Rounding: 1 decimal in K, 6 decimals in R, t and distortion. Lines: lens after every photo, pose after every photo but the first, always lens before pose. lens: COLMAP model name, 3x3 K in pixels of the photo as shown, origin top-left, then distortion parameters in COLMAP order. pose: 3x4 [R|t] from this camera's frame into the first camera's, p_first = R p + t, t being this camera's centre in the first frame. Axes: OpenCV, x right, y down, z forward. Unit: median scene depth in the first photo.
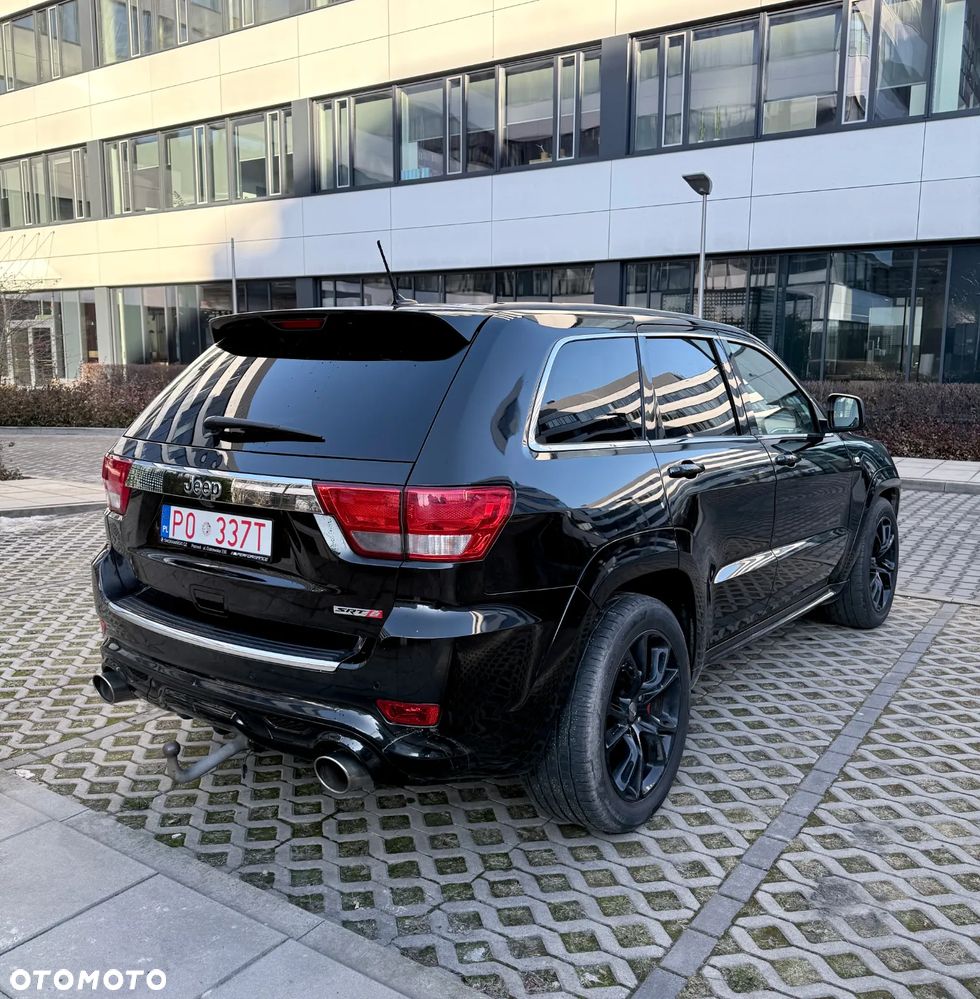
lens RADIAL K [[908.6, 0, 489.5], [0, 908.6, 493.1], [0, 0, 1]] dist [0.111848, -0.192354]
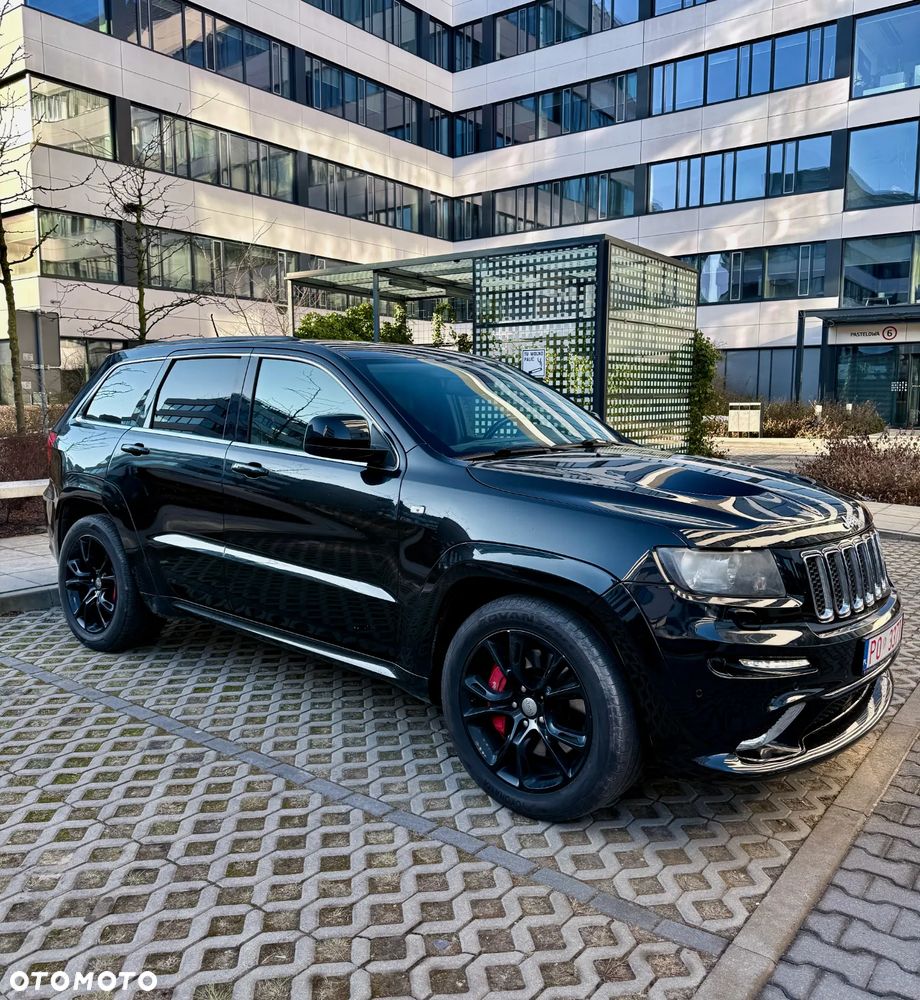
lens RADIAL K [[855.9, 0, 460.0], [0, 855.9, 500.0], [0, 0, 1]] dist [0.094792, -0.145269]
pose [[-0.050897, 0.112930, -0.992298, 0.367139], [-0.150163, 0.981425, 0.119395, -0.044255], [0.987350, 0.155083, -0.032994, 0.365664]]
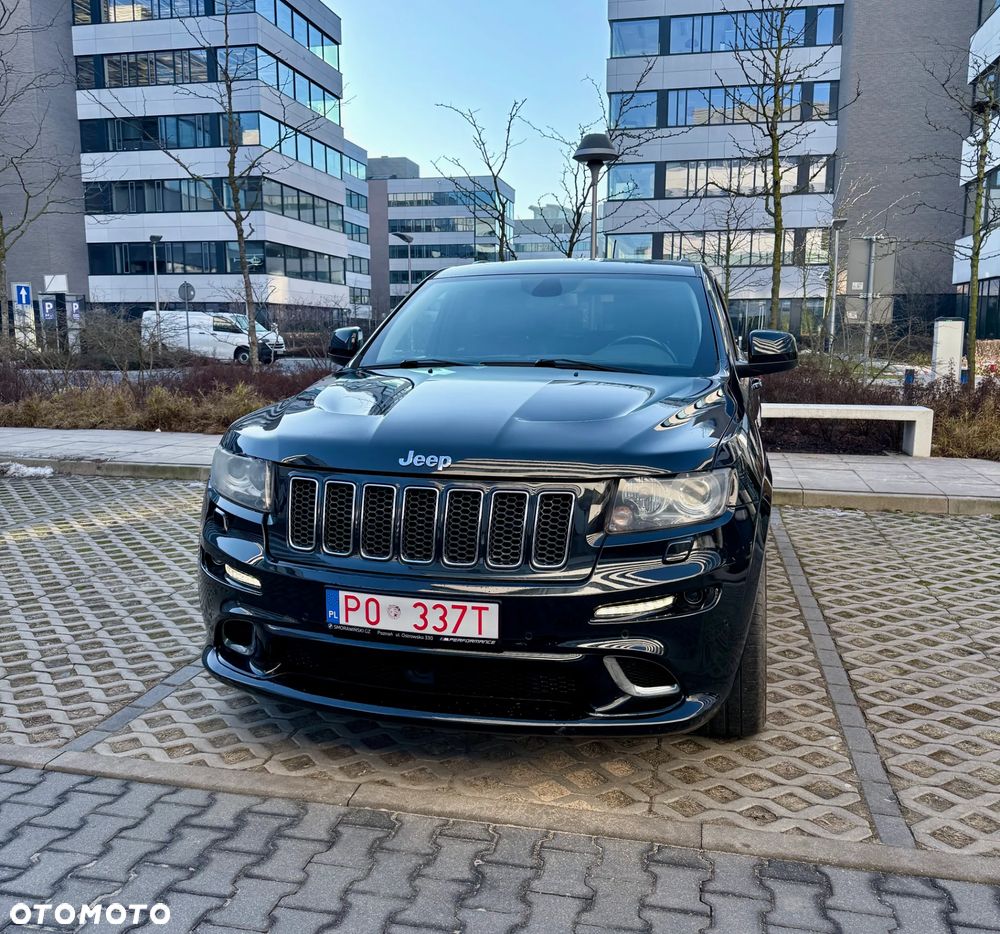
lens RADIAL K [[930.9, 0, 493.3], [0, 930.9, 486.5], [0, 0, 1]] dist [0.055444, -0.094354]
pose [[-0.927406, 0.055247, -0.369954, 0.197147], [-0.060718, 0.953682, 0.294626, -0.078264], [0.369095, 0.295700, -0.881096, 0.632748]]
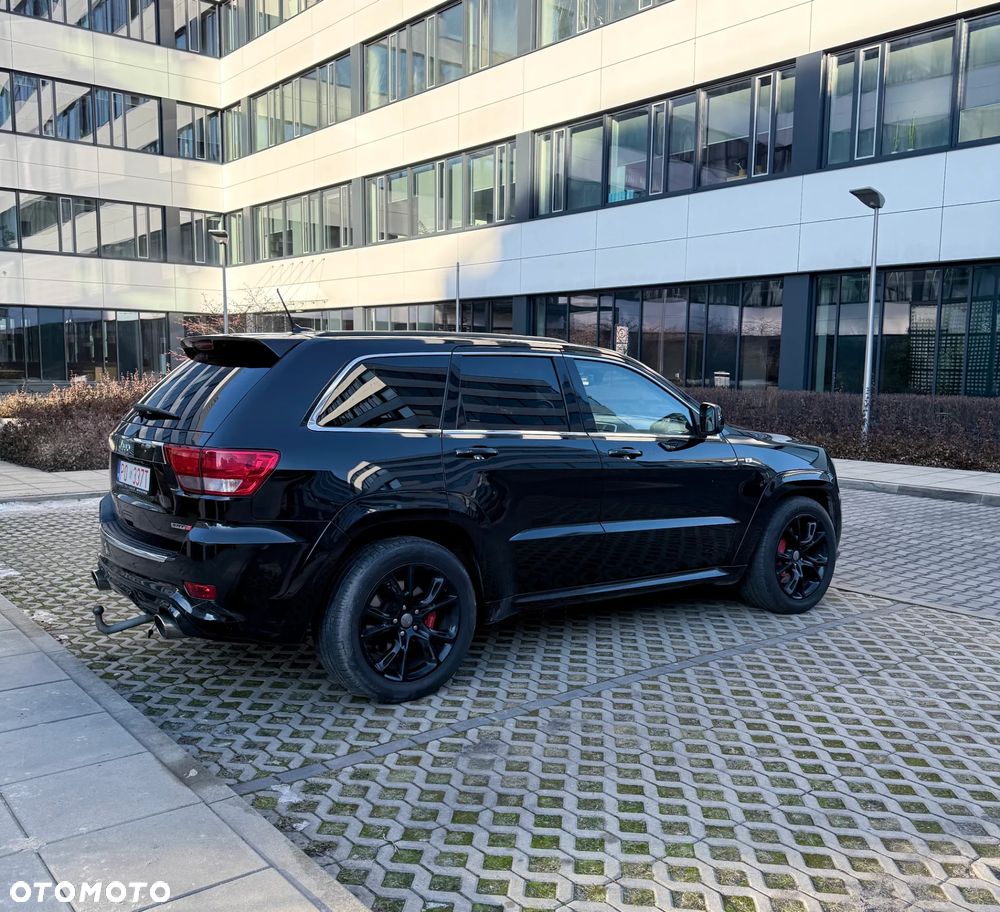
lens RADIAL K [[918.3, 0, 500.6], [0, 918.3, 476.6], [0, 0, 1]] dist [0.134975, -0.234384]
pose [[0.959179, 0.040546, -0.279878, 0.147742], [-0.049561, 0.998453, -0.025206, 0.010126], [0.278423, 0.038048, 0.959705, -0.070867]]
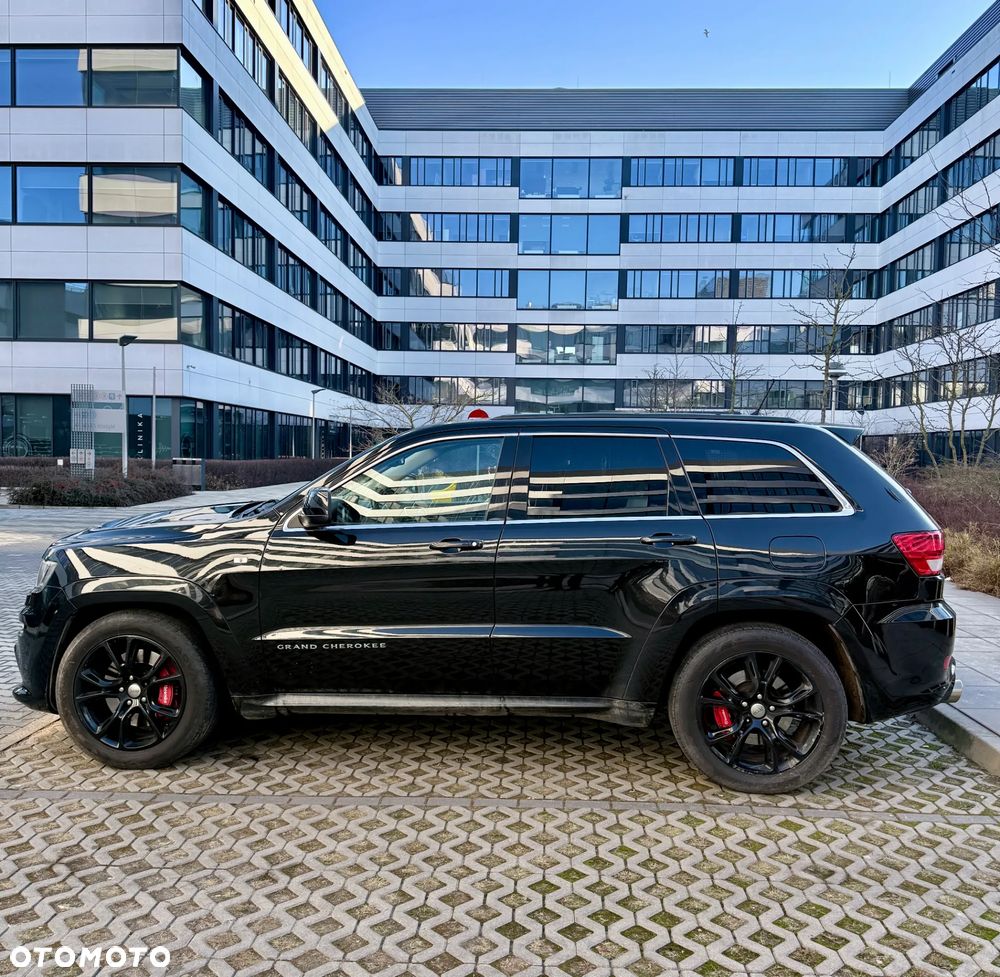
lens RADIAL K [[928.7, 0, 502.5], [0, 928.7, 507.0], [0, 0, 1]] dist [0.106258, -0.176759]
pose [[-0.525105, -0.062198, 0.848761, -0.282240], [0.106437, 0.984695, 0.138010, -0.075593], [-0.844355, 0.162809, -0.510448, 0.509787]]
